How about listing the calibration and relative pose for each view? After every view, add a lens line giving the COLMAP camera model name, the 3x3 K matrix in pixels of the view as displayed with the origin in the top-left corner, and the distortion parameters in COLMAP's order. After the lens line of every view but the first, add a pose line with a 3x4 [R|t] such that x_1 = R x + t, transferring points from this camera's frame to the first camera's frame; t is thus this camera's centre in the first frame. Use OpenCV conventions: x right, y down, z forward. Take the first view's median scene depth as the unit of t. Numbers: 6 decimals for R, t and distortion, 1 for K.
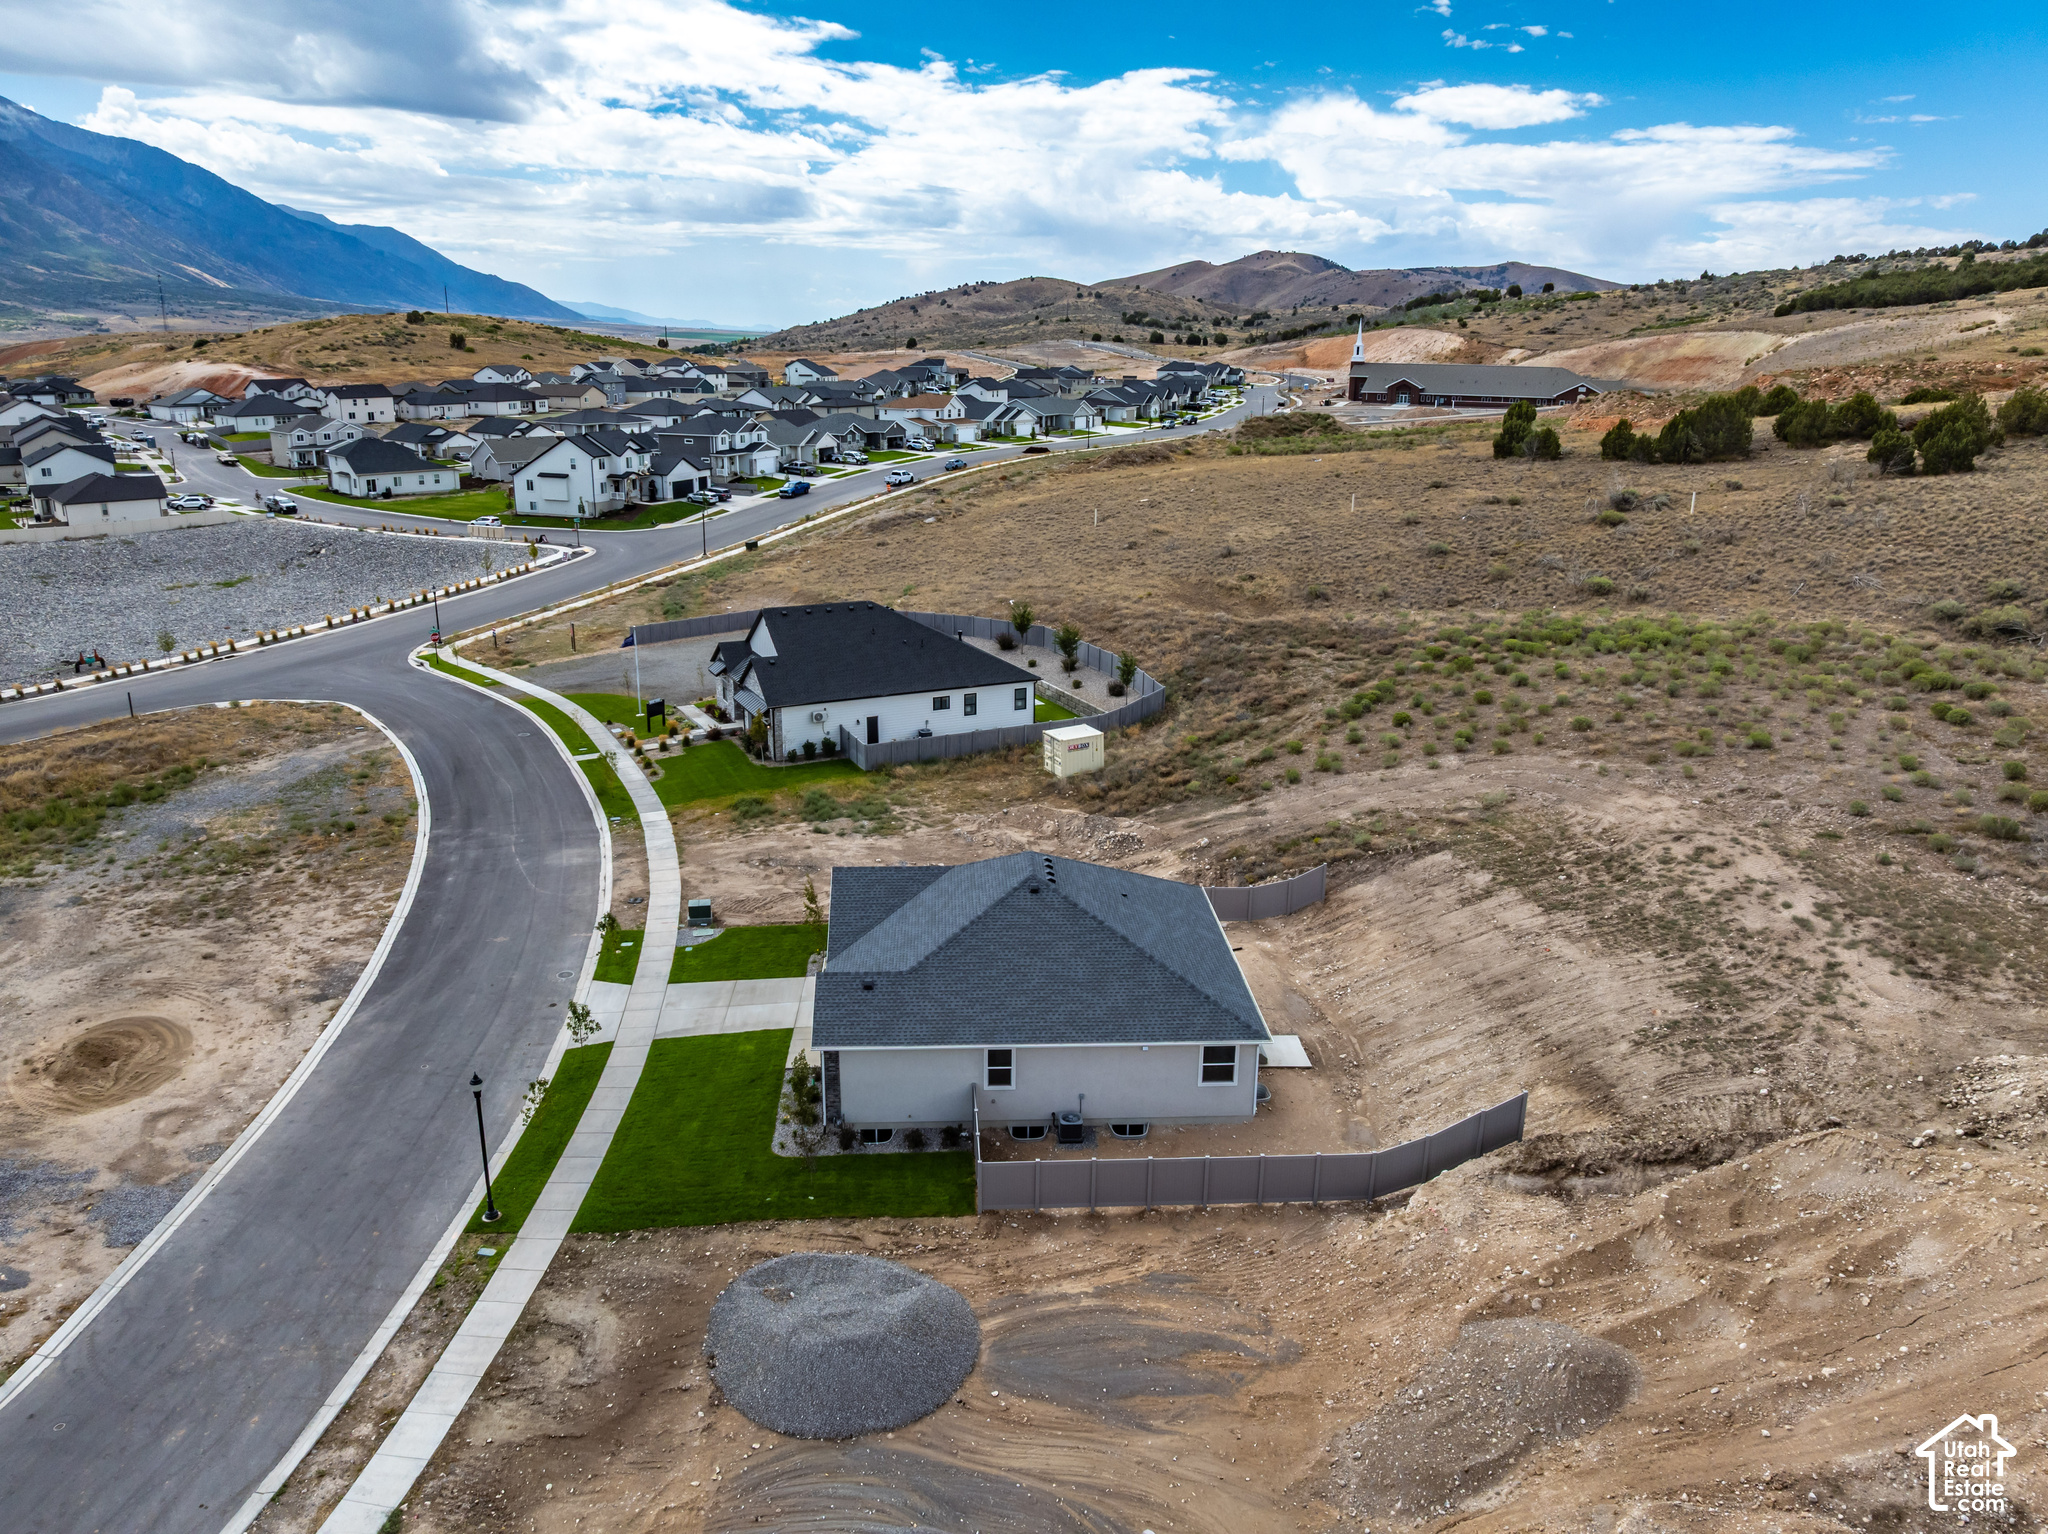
lens RADIAL K [[1447.0, 0, 1022.3], [0, 1447.0, 768.6], [0, 0, 1]] dist [-0.053404, 0.023277]
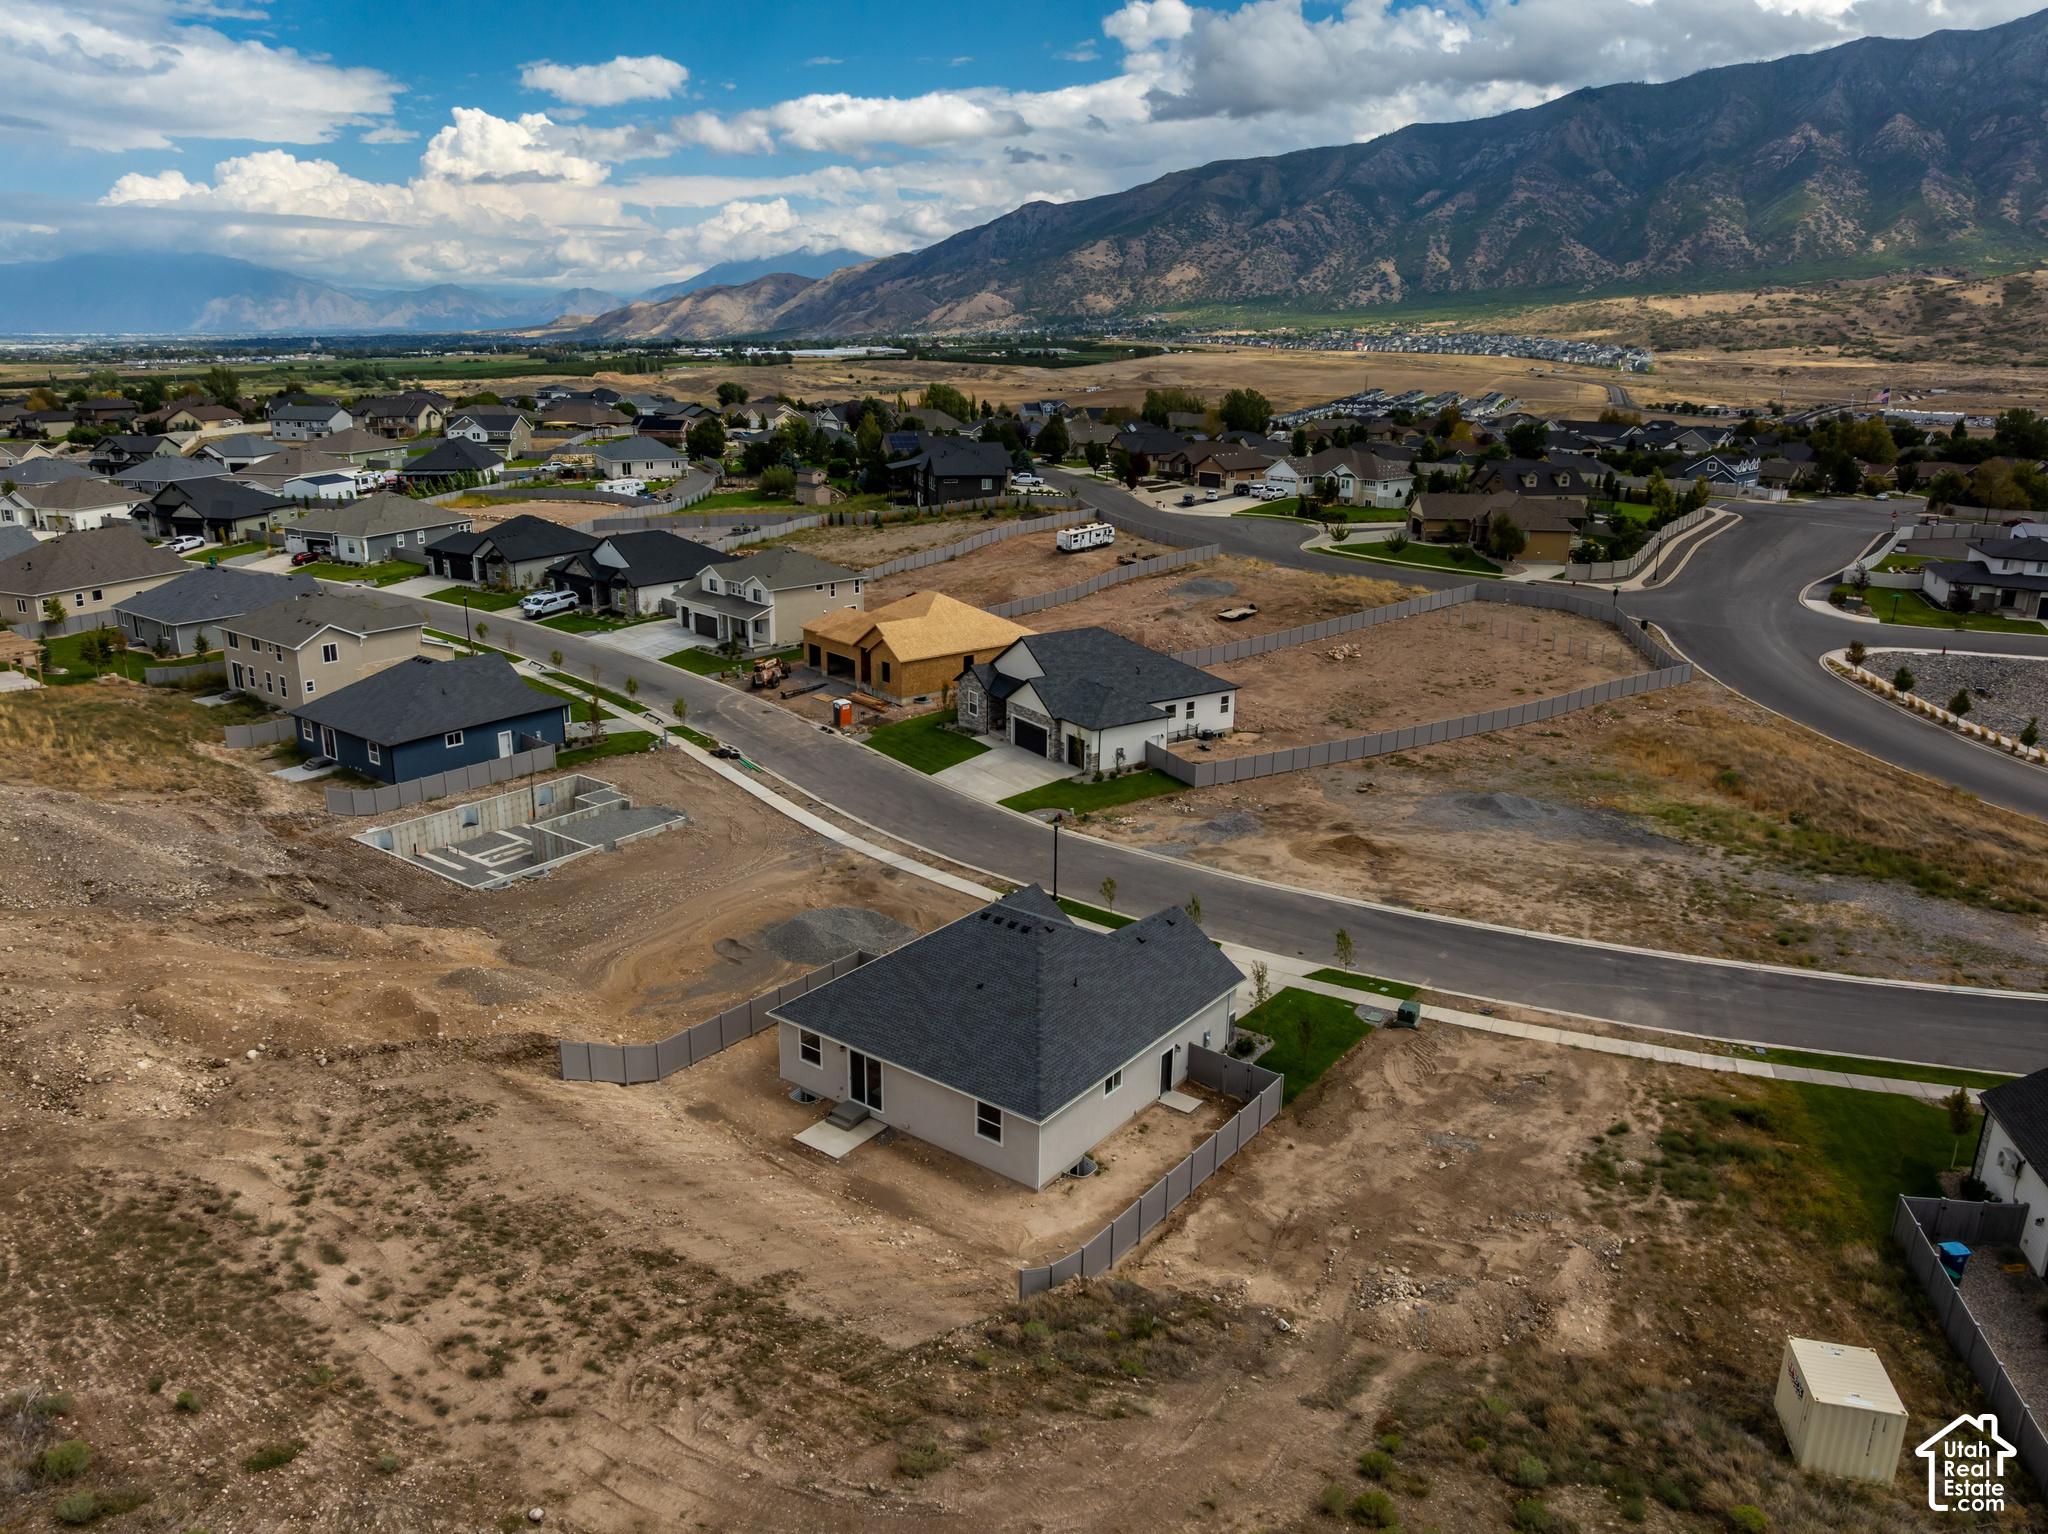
lens RADIAL K [[1447.0, 0, 1022.3], [0, 1447.0, 768.6], [0, 0, 1]] dist [-0.053404, 0.023277]
pose [[-0.640081, 0.208430, -0.739496, 0.798313], [-0.244238, 0.857372, 0.453058, -0.532118], [0.728453, 0.470607, -0.497880, 1.484740]]
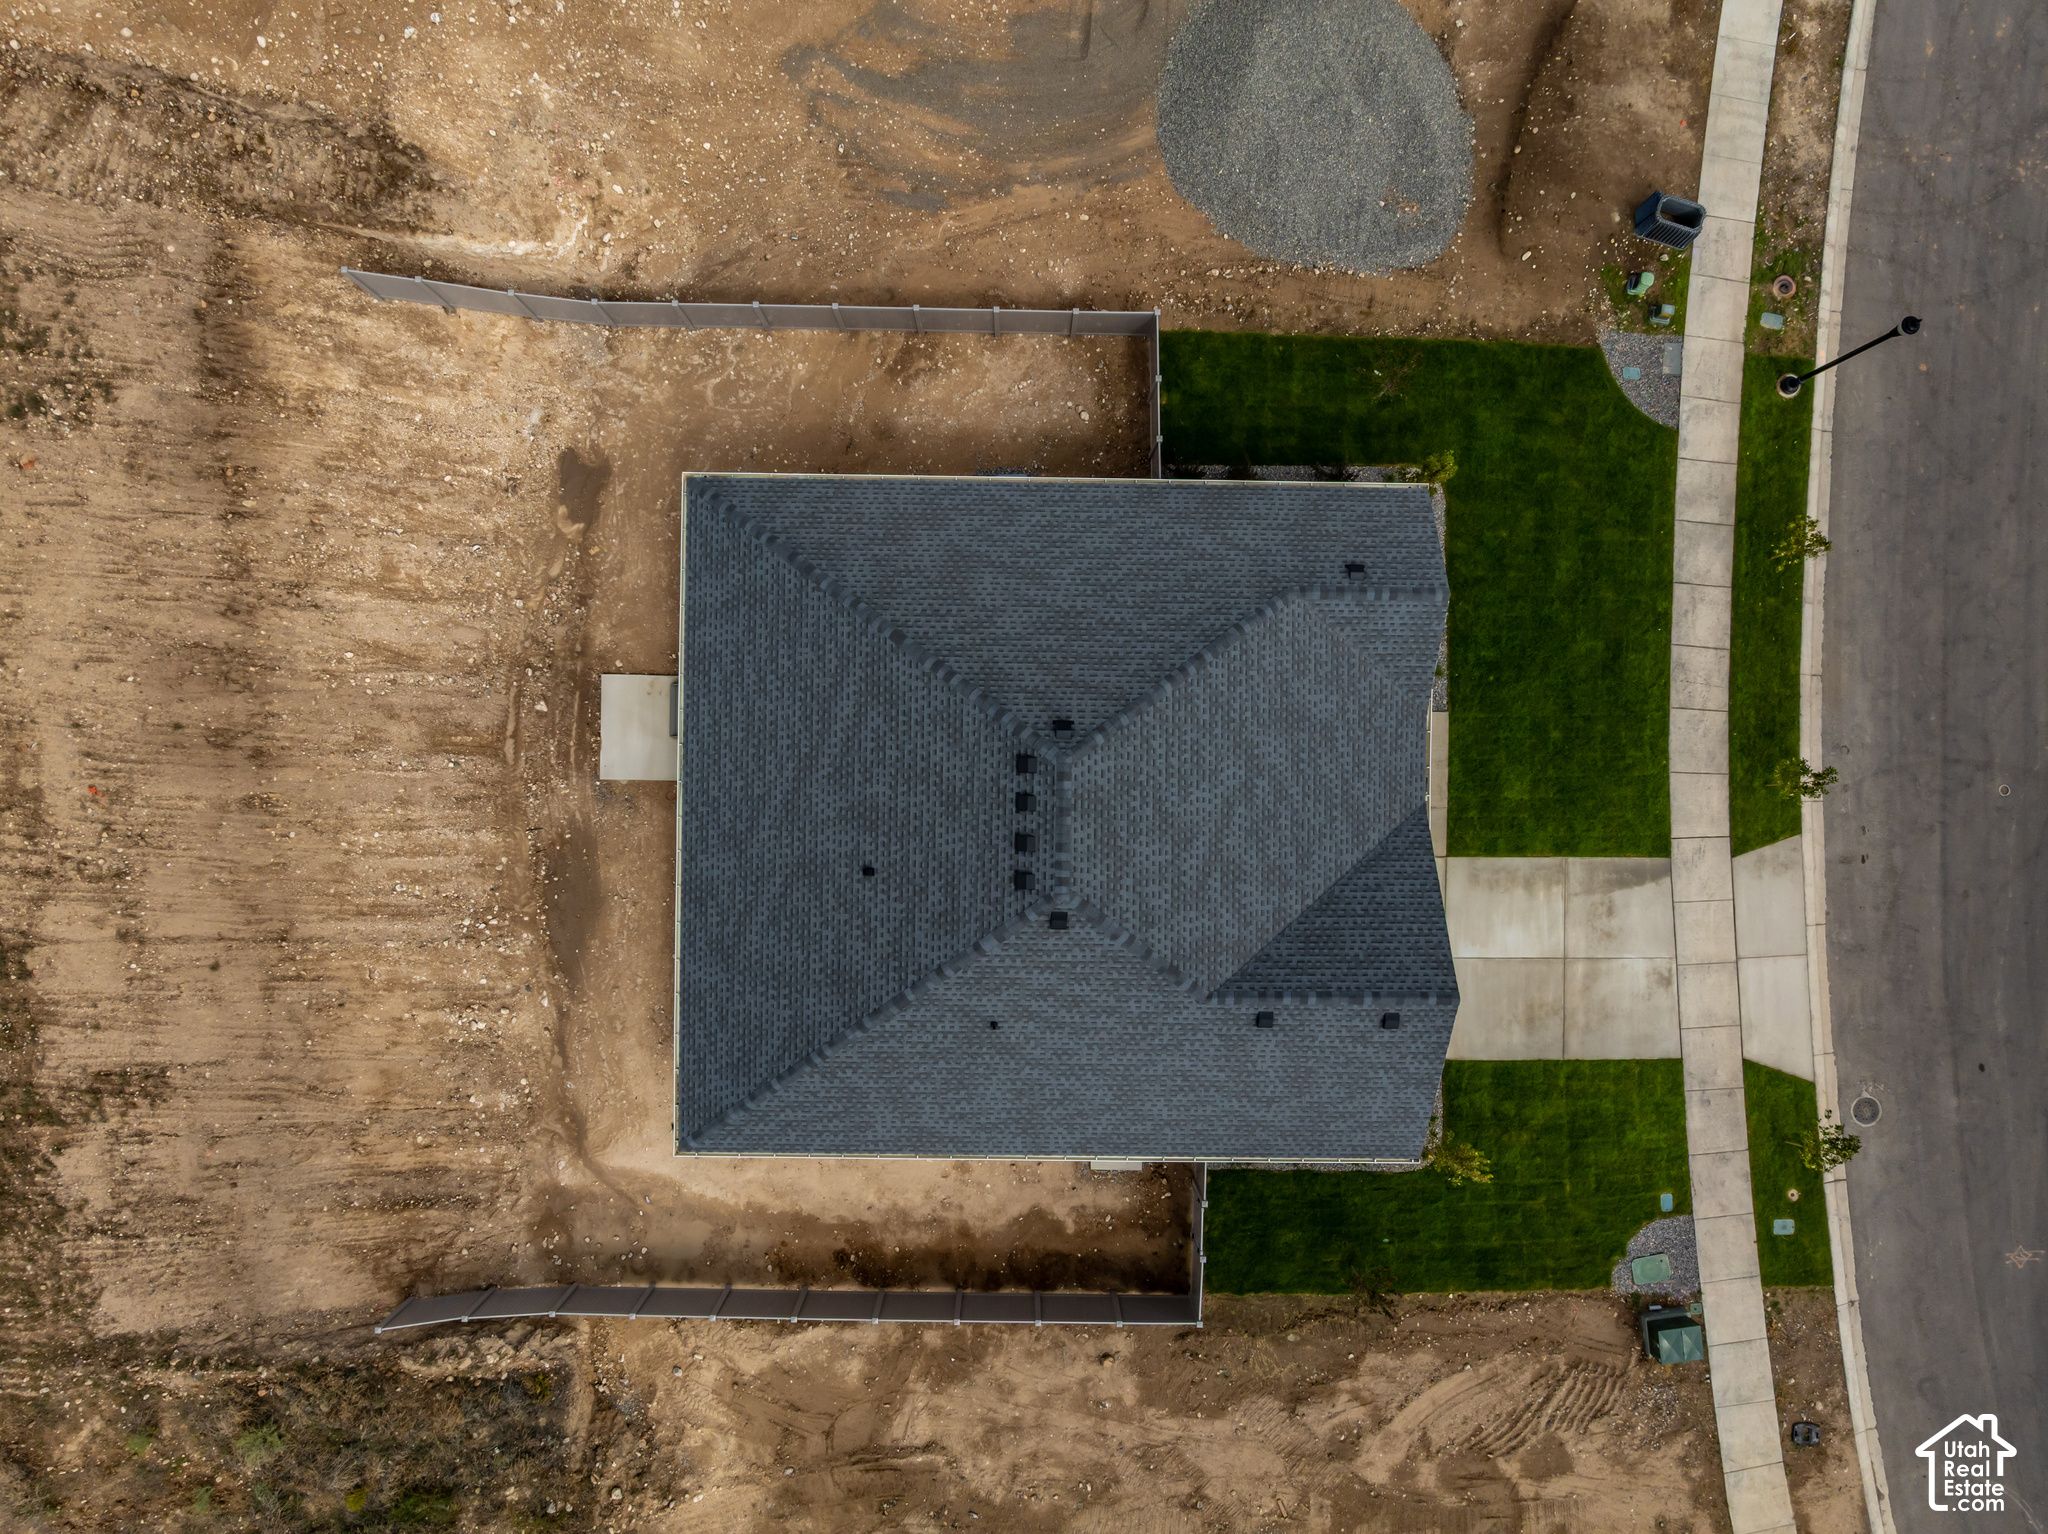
lens RADIAL K [[1447.0, 0, 1022.3], [0, 1447.0, 768.6], [0, 0, 1]] dist [-0.053404, 0.023277]
pose [[-0.997793, -0.063406, -0.019740, 0.030184], [-0.000515, -0.289867, 0.957067, -0.386077], [-0.066405, 0.954964, 0.289194, 0.827561]]
